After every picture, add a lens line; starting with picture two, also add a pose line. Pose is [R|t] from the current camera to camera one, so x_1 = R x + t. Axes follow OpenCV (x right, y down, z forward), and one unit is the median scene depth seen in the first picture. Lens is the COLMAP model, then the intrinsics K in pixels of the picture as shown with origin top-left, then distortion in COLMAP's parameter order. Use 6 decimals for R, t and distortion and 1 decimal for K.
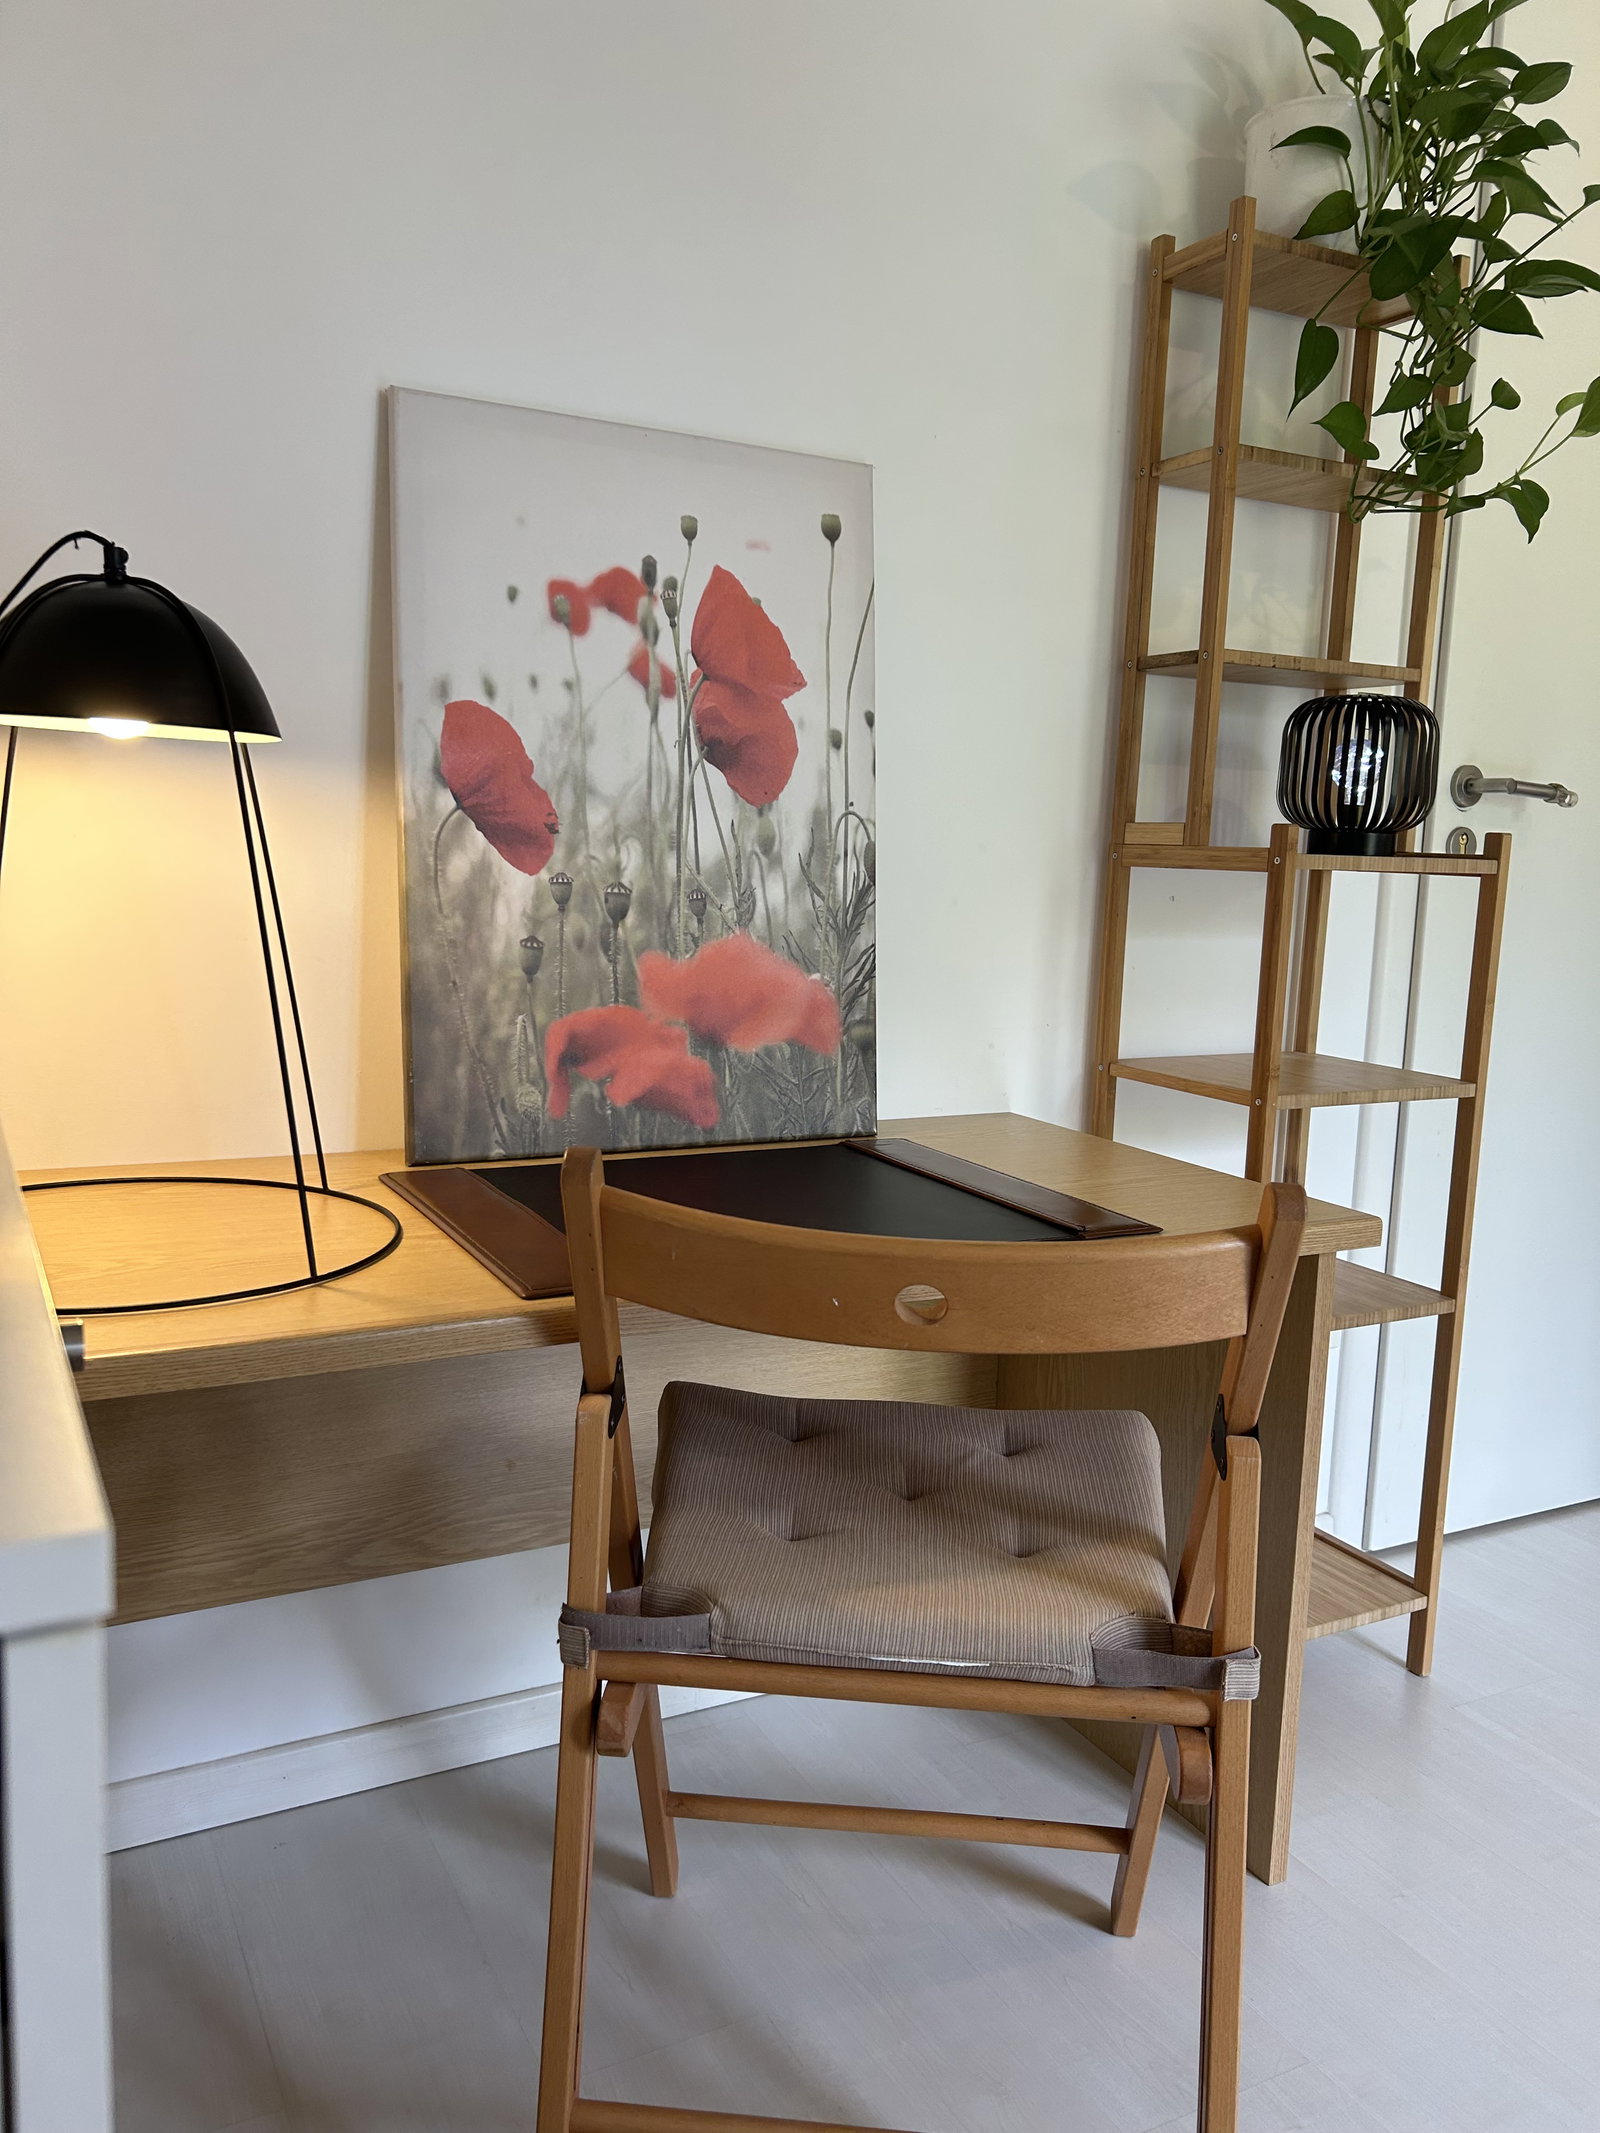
lens RADIAL K [[1625.2, 0, 804.3], [0, 1625.2, 1087.7], [0, 0, 1]] dist [0.066620, -0.082860]
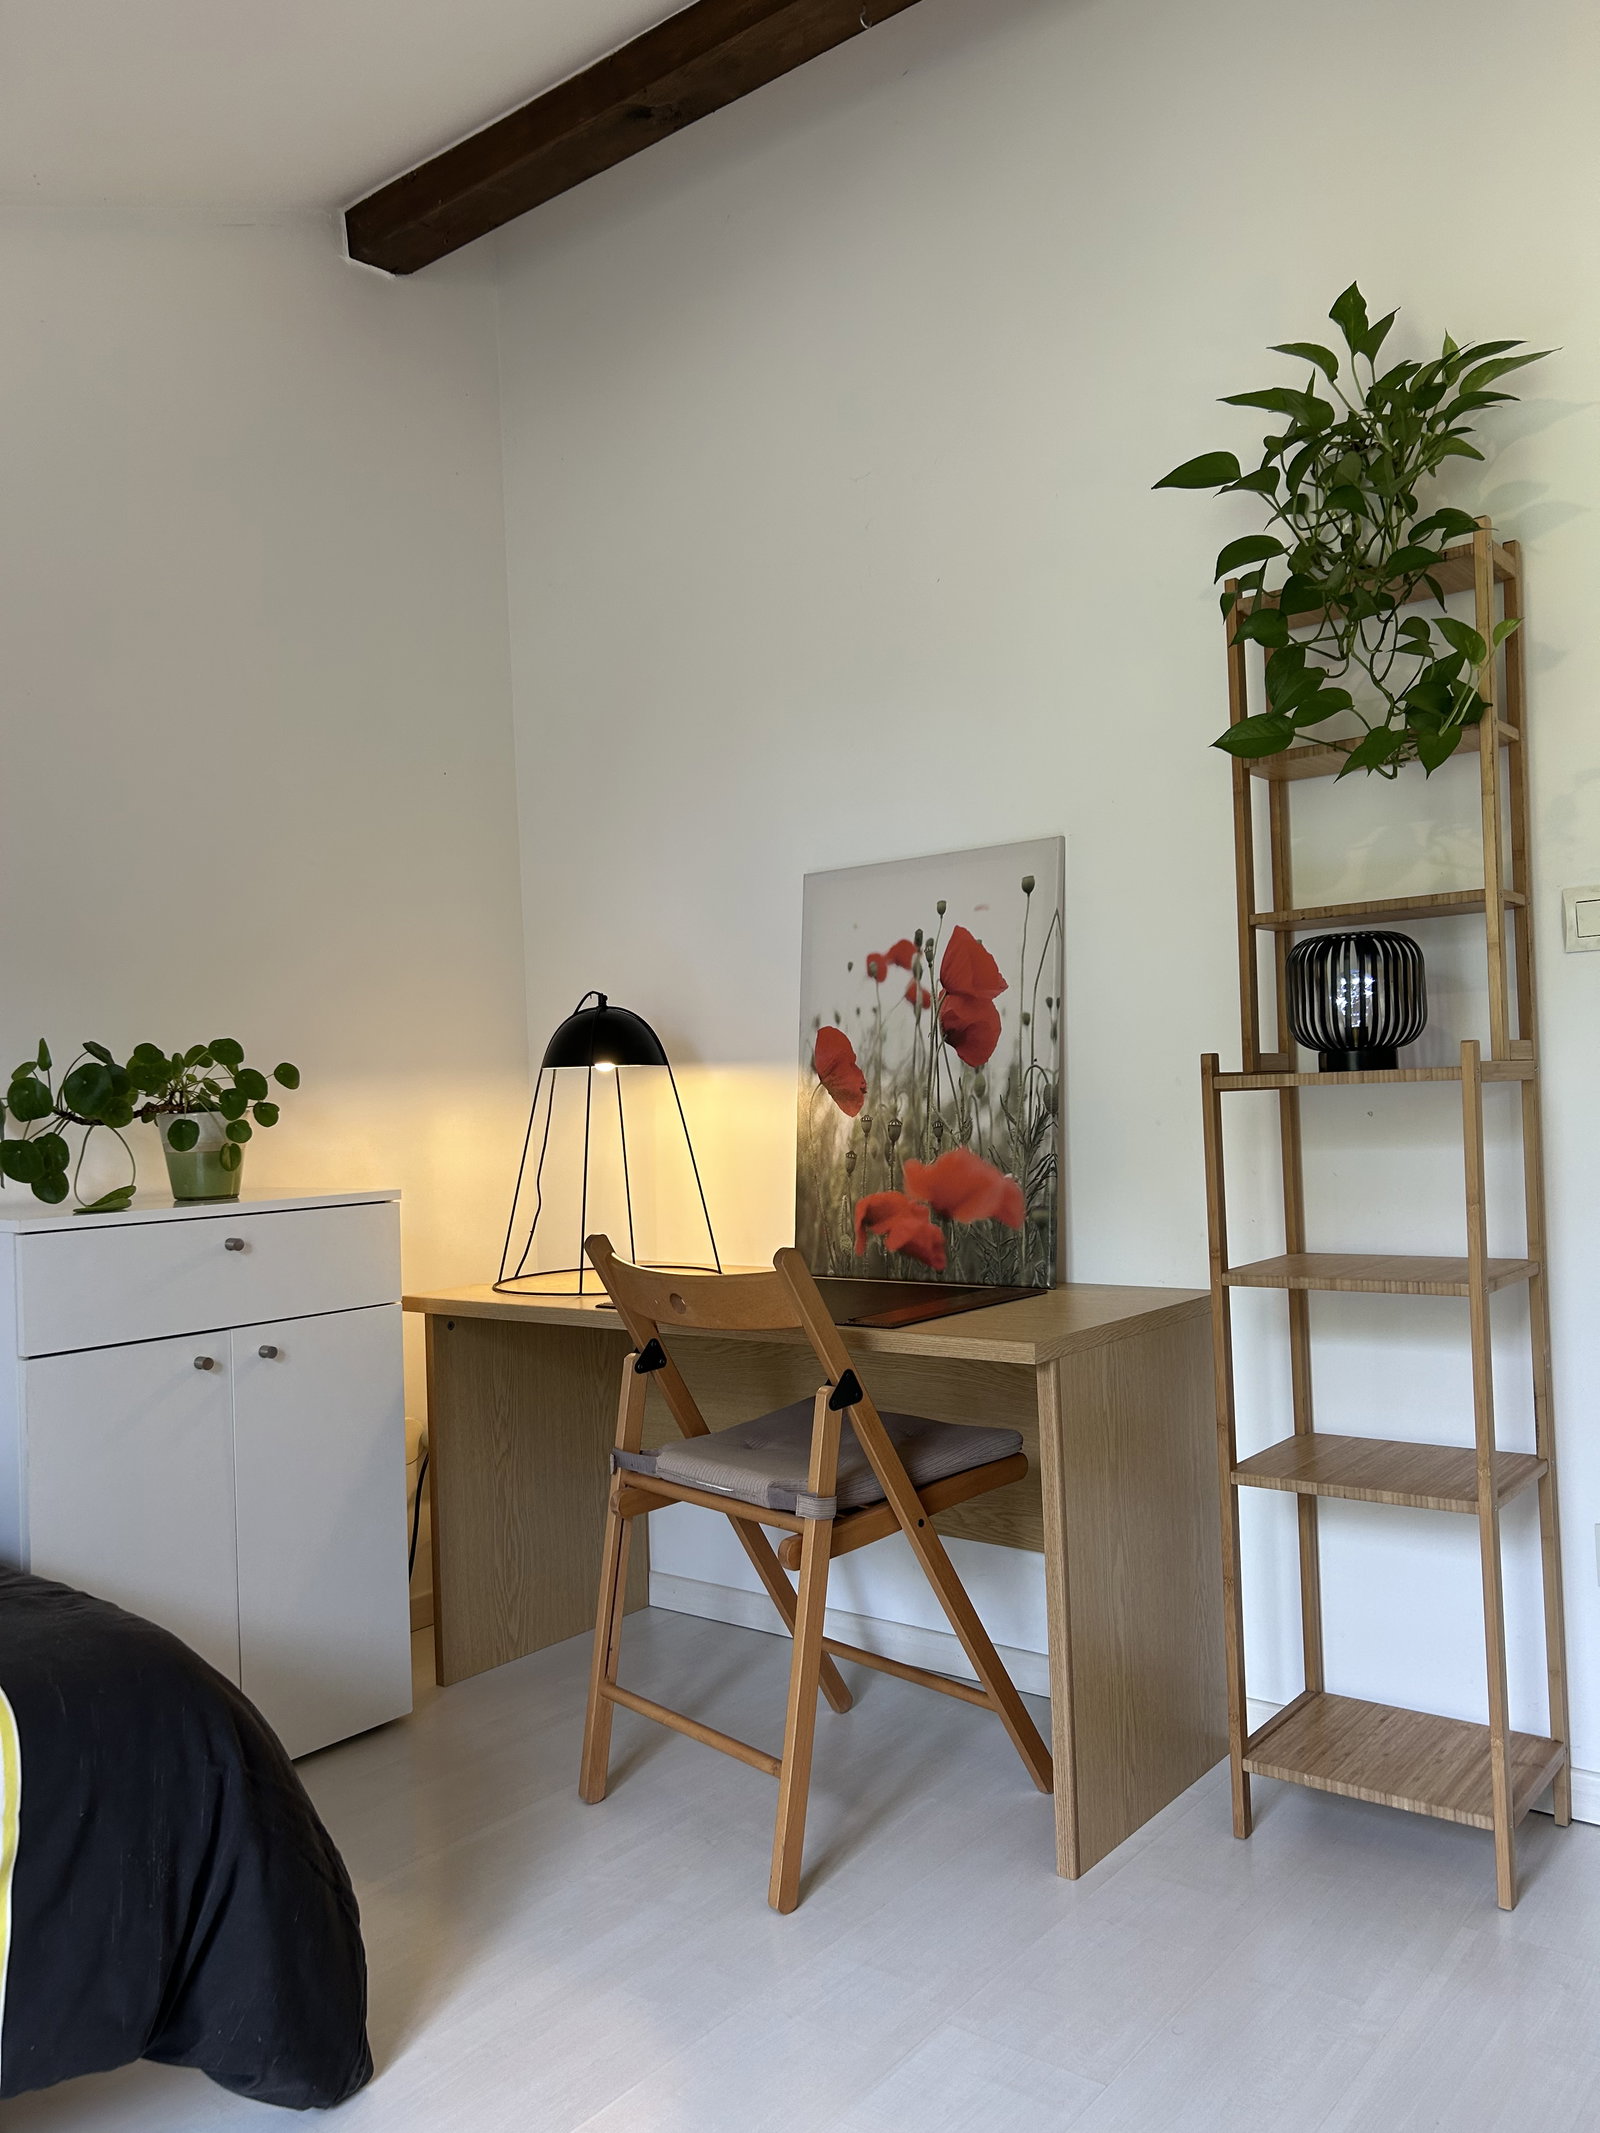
lens RADIAL K [[1614.8, 0, 800.0], [0, 1614.8, 1066.5], [0, 0, 1]] dist [0.346814, -0.000201]
pose [[0.399557, -0.067788, -0.914199, 1.375218], [-0.085905, 0.990105, -0.110962, 0.015896], [0.912675, 0.122870, 0.389780, 0.238260]]
